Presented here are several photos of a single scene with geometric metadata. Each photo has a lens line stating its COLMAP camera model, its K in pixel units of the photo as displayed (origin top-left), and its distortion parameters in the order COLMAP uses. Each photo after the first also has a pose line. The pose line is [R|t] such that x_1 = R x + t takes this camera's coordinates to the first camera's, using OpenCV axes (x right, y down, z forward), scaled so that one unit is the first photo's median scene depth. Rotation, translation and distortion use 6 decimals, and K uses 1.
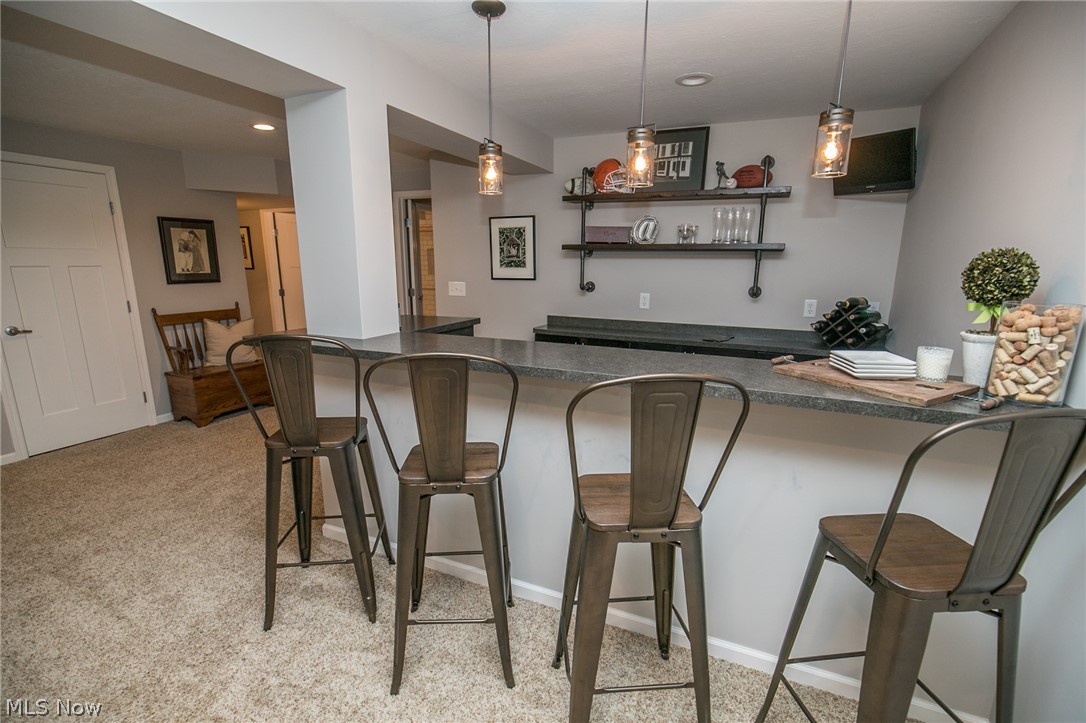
lens RADIAL K [[486.9, 0, 541.2], [0, 486.9, 363.6], [0, 0, 1]] dist [-0.016194, 0.002037]
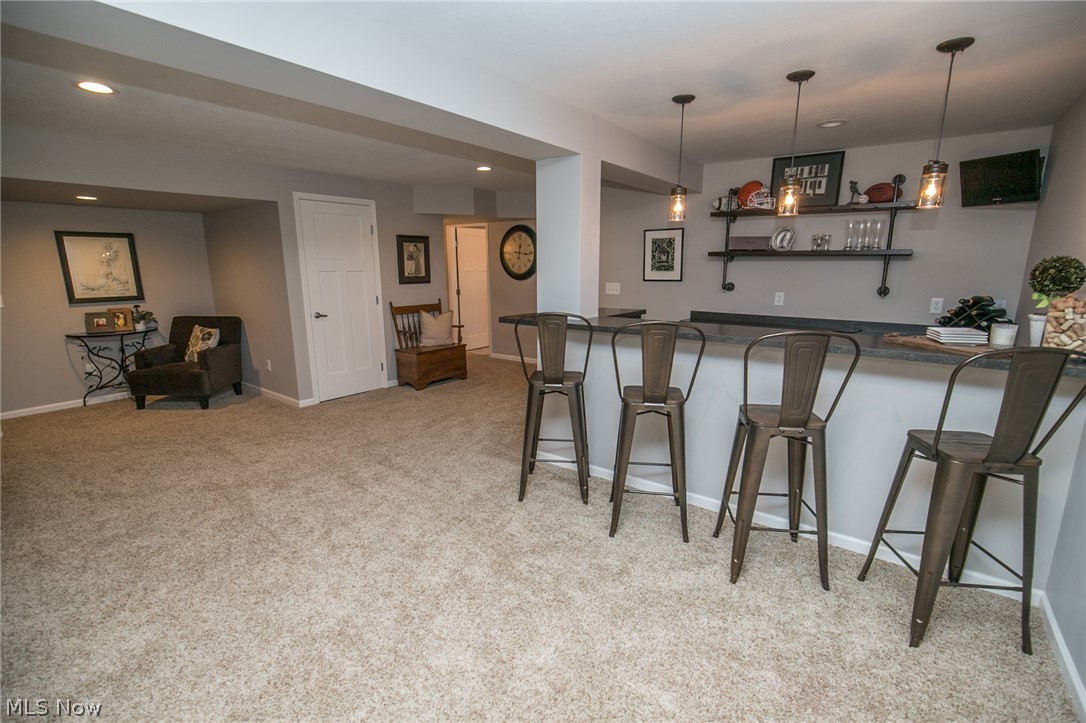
lens RADIAL K [[486.9, 0, 541.1], [0, 486.9, 367.1], [0, 0, 1]] dist [-0.016194, 0.002037]
pose [[0.975127, 0.036757, -0.218579, -0.103836], [-0.036810, 0.999315, 0.003832, 0.063578], [0.218570, 0.004309, 0.975812, -0.324609]]
